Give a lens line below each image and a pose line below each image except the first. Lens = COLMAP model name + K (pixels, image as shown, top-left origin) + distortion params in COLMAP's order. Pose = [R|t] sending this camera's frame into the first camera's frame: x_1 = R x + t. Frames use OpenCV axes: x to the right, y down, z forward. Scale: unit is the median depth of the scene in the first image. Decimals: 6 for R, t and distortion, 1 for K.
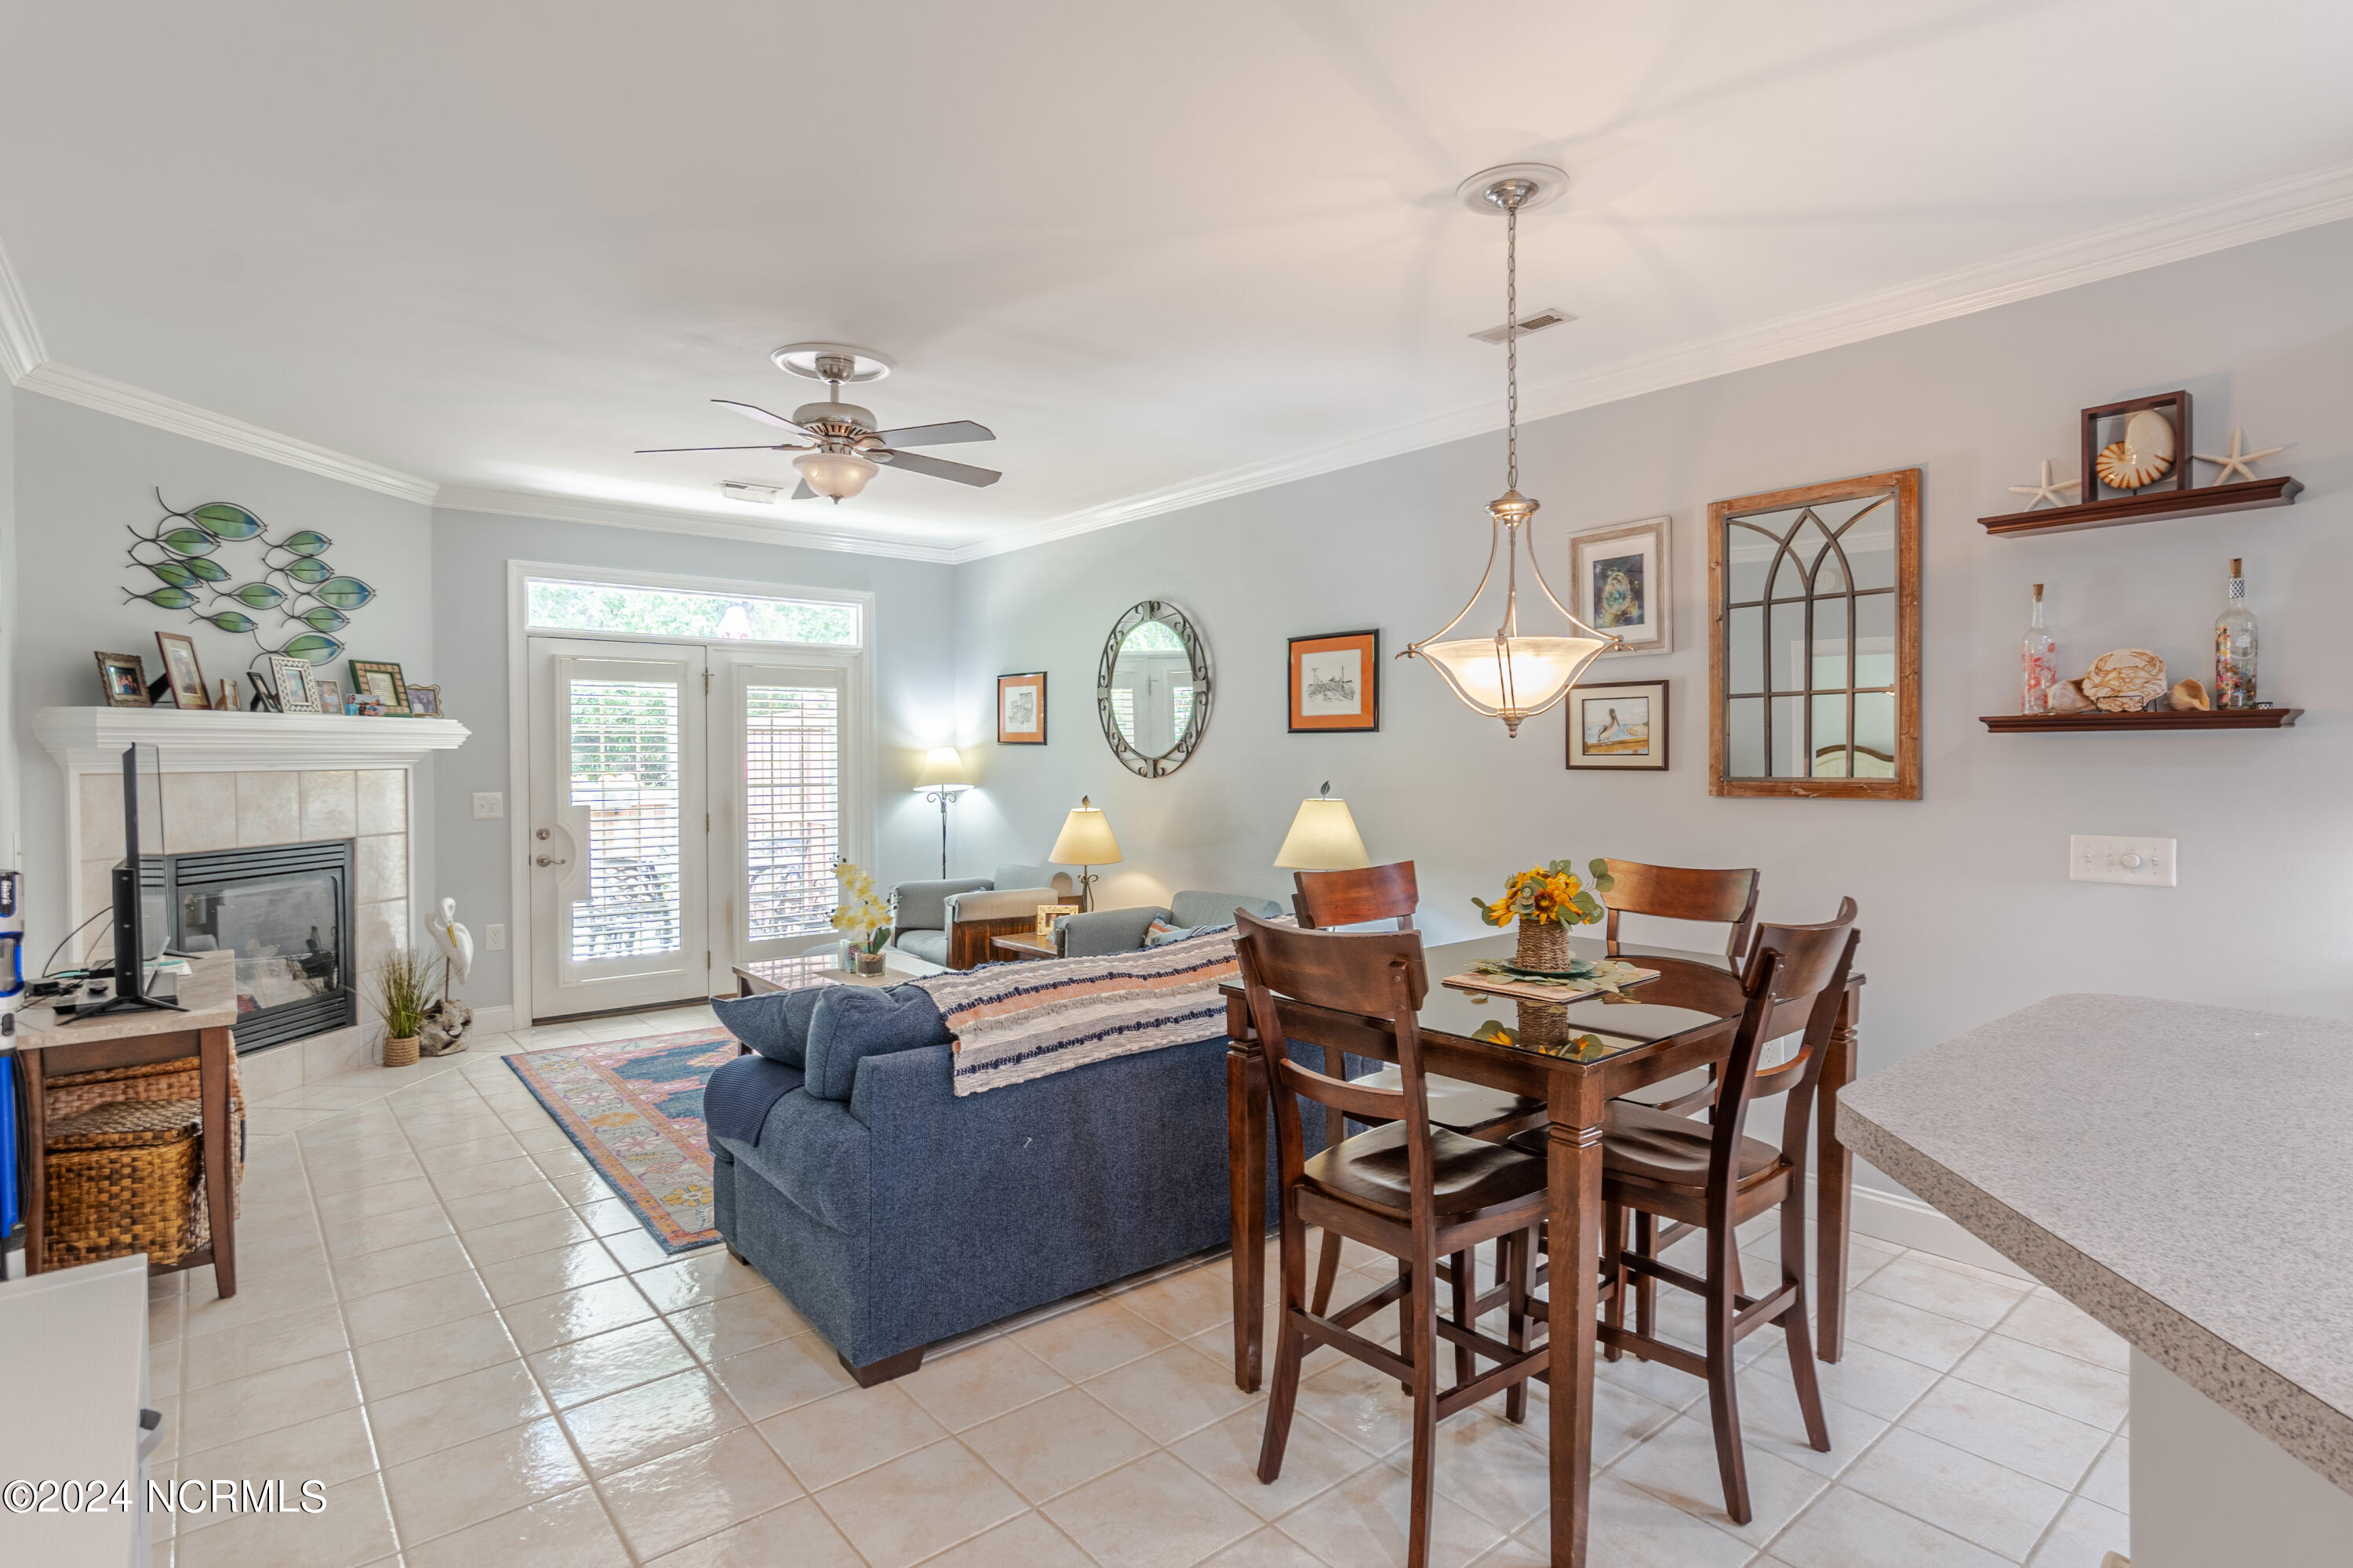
lens RADIAL K [[1179.3, 0, 1176.5], [0, 1179.3, 784.0], [0, 0, 1]] dist [0.001947, 0.000396]
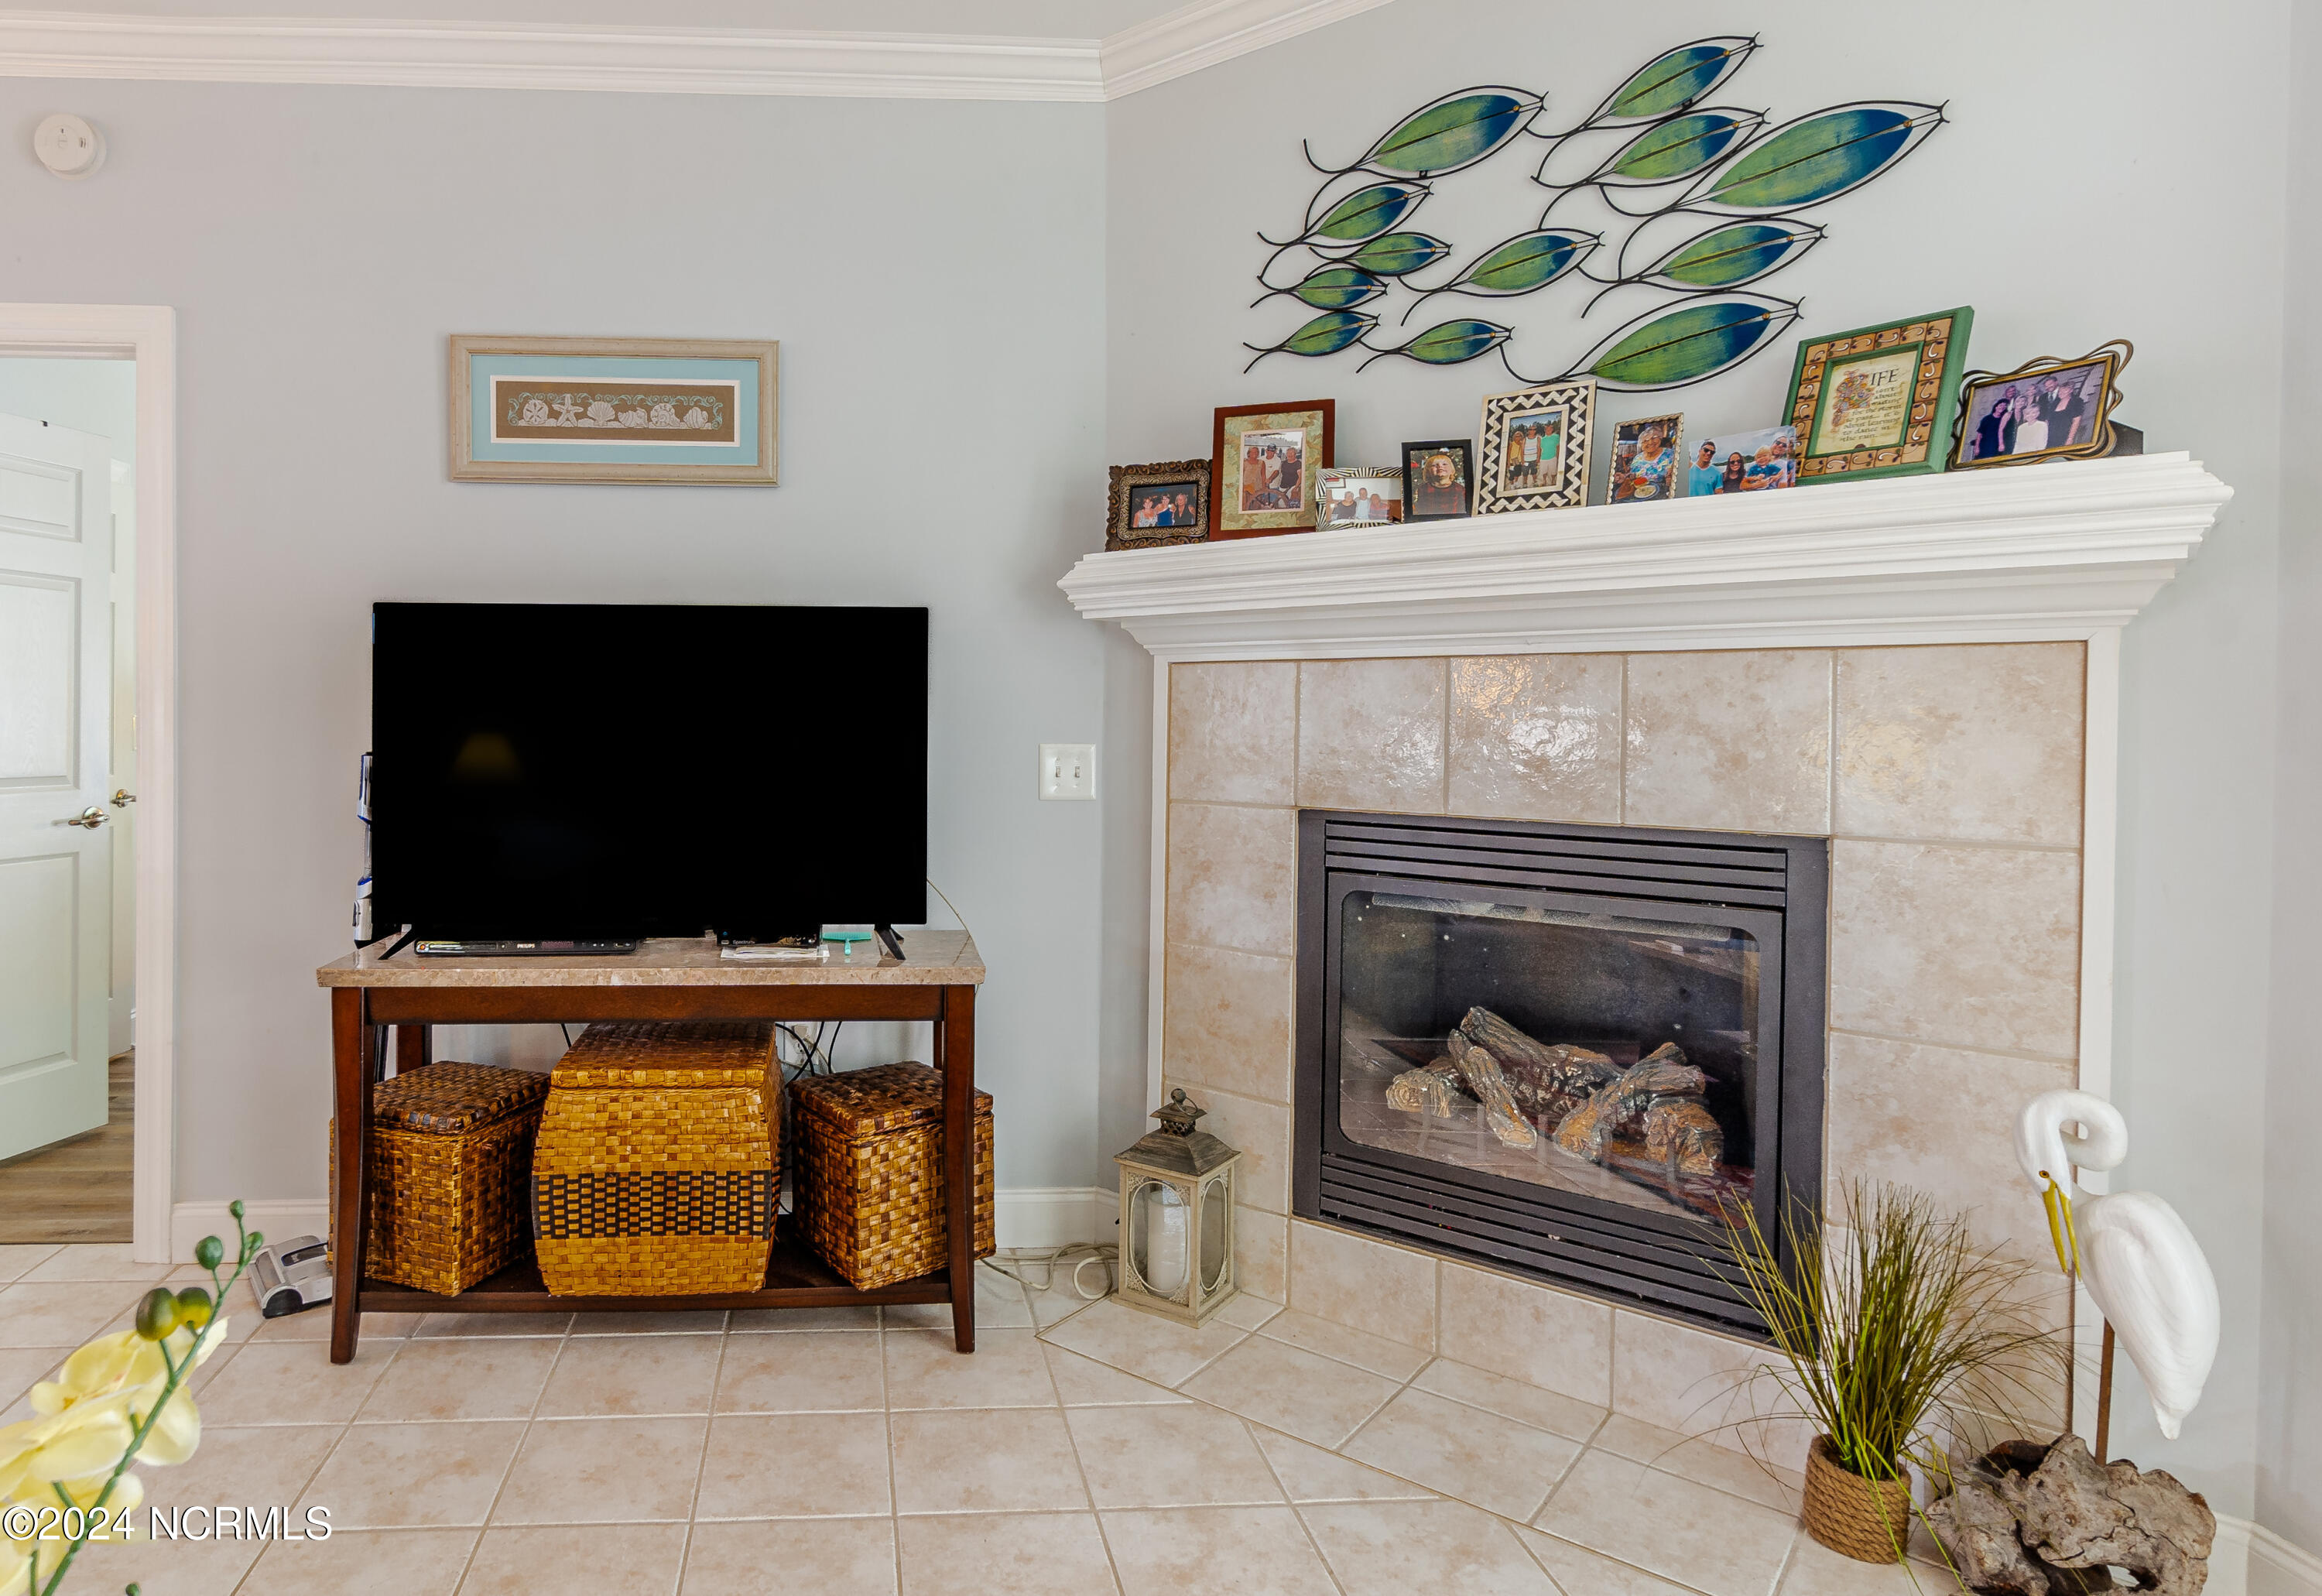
lens RADIAL K [[1364.7, 0, 926.3], [0, 1364.7, 742.3], [0, 0, 1]] dist [0.002542, 0.001596]
pose [[-0.597648, 0.015356, -0.801611, -0.191148], [-0.024062, 0.999023, 0.037077, 0.007634], [0.801397, 0.041448, -0.596695, 0.980539]]
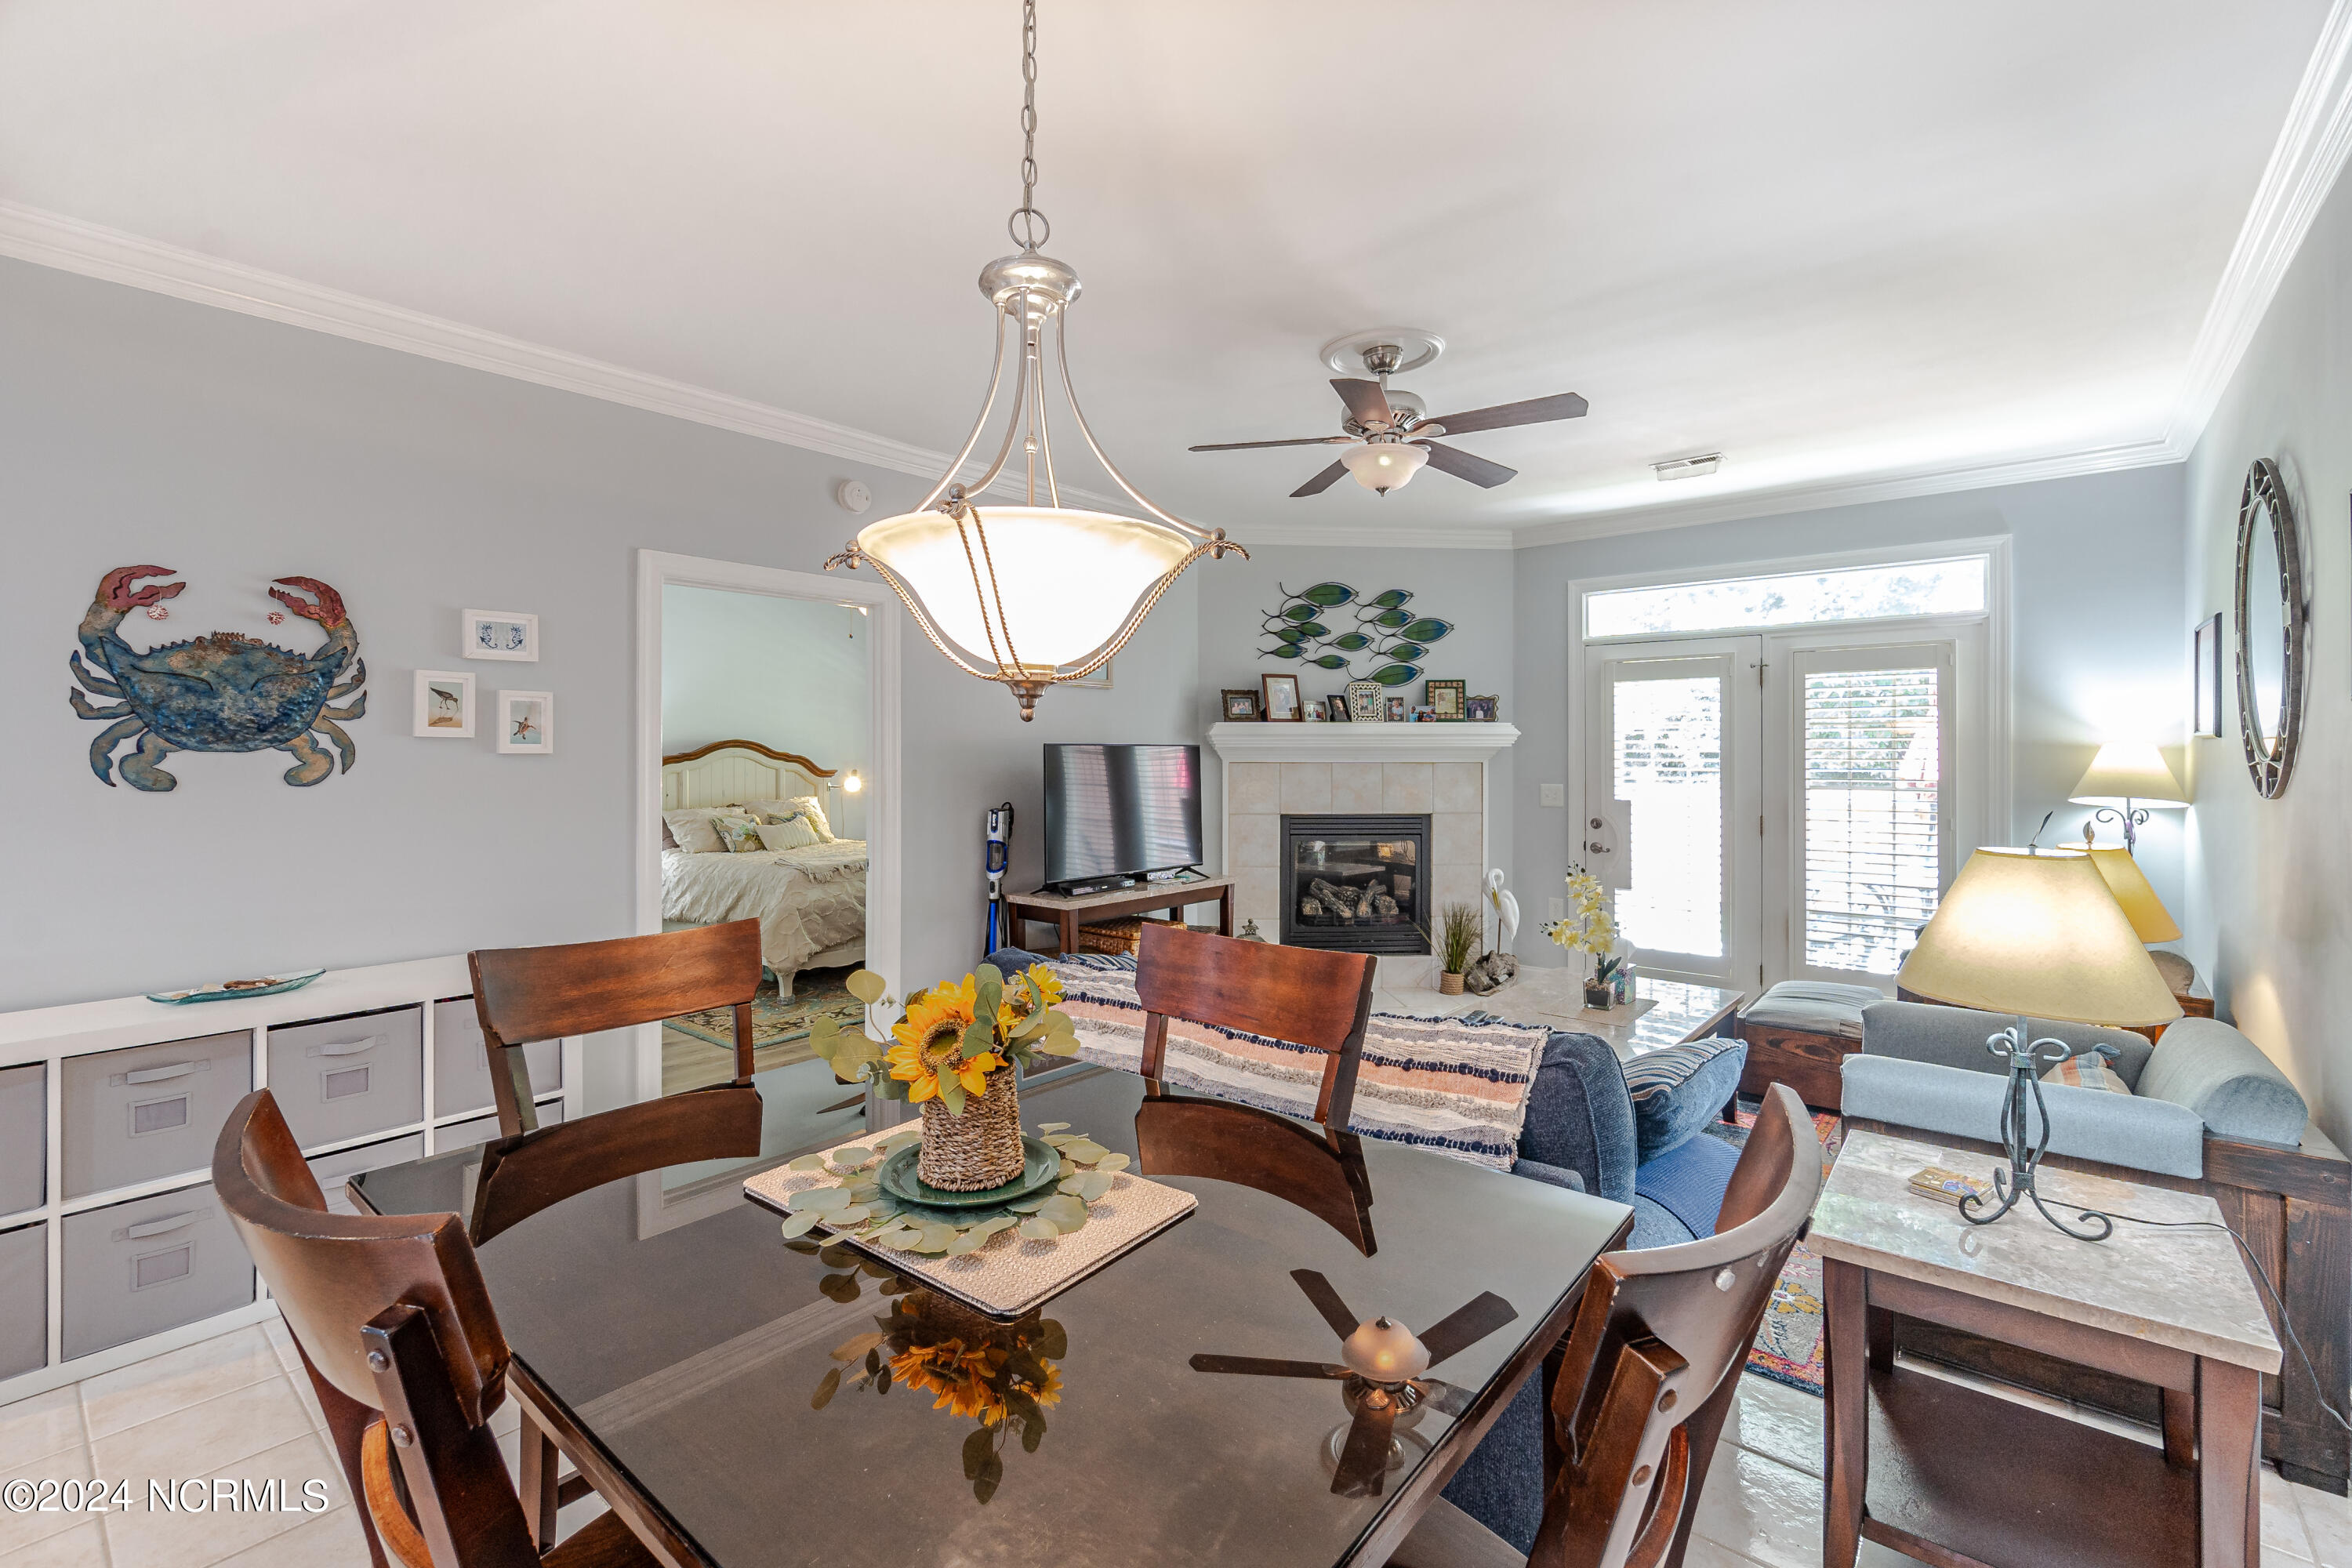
lens RADIAL K [[1008.3, 0, 1179.5], [0, 1008.3, 759.4], [0, 0, 1]] dist [-0.000917, -0.000139]
pose [[0.185252, 0.009812, -0.982642, 0.349707], [-0.026091, 0.999647, 0.005063, -0.013361], [0.982345, 0.024700, 0.185443, 0.486960]]
